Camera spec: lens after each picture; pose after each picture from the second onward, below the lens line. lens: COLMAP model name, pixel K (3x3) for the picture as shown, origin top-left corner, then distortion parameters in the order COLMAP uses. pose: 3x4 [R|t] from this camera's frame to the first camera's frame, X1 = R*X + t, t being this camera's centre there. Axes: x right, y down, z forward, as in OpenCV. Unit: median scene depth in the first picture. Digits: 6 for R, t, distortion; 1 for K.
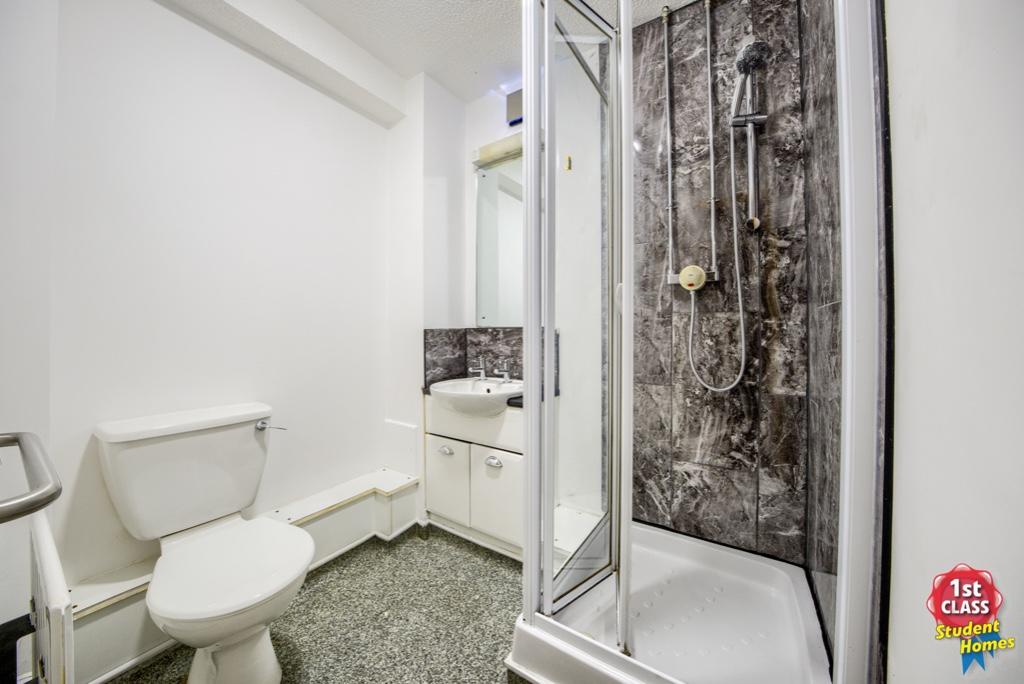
lens RADIAL K [[352.4, 0, 510.9], [0, 352.4, 334.7], [0, 0, 1]] dist [-0.027640, 0.000424]
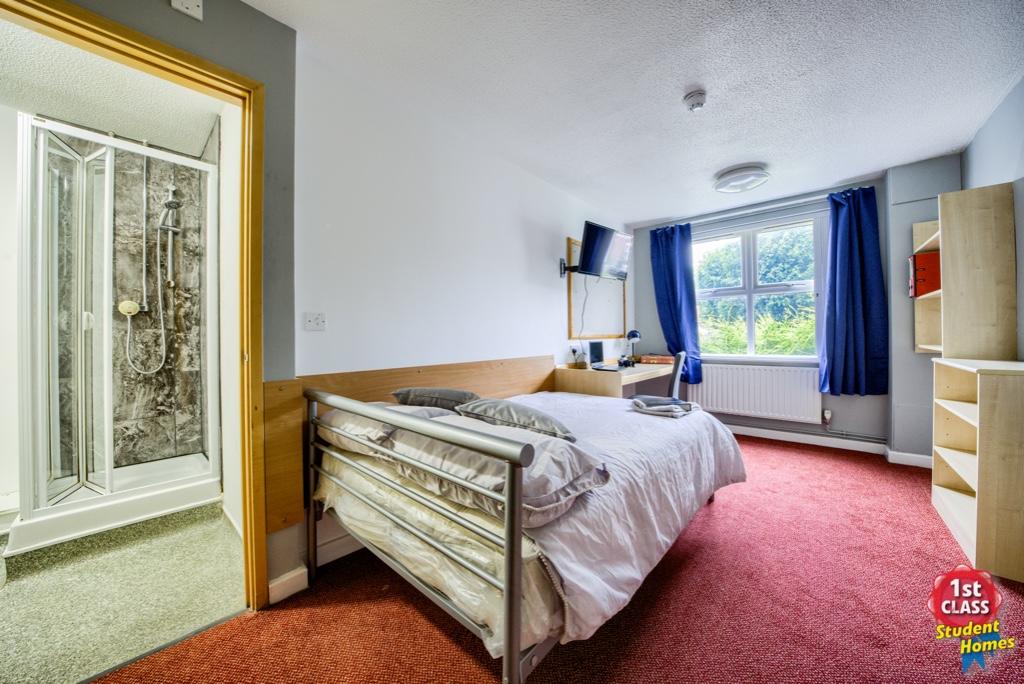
lens RADIAL K [[352.4, 0, 527.3], [0, 352.4, 332.9], [0, 0, 1]] dist [-0.027640, 0.000424]
pose [[0.122166, -0.003484, 0.992504, -0.889771], [0.005276, 0.999982, 0.002861, -0.039398], [-0.992496, 0.004887, 0.122182, -1.127566]]
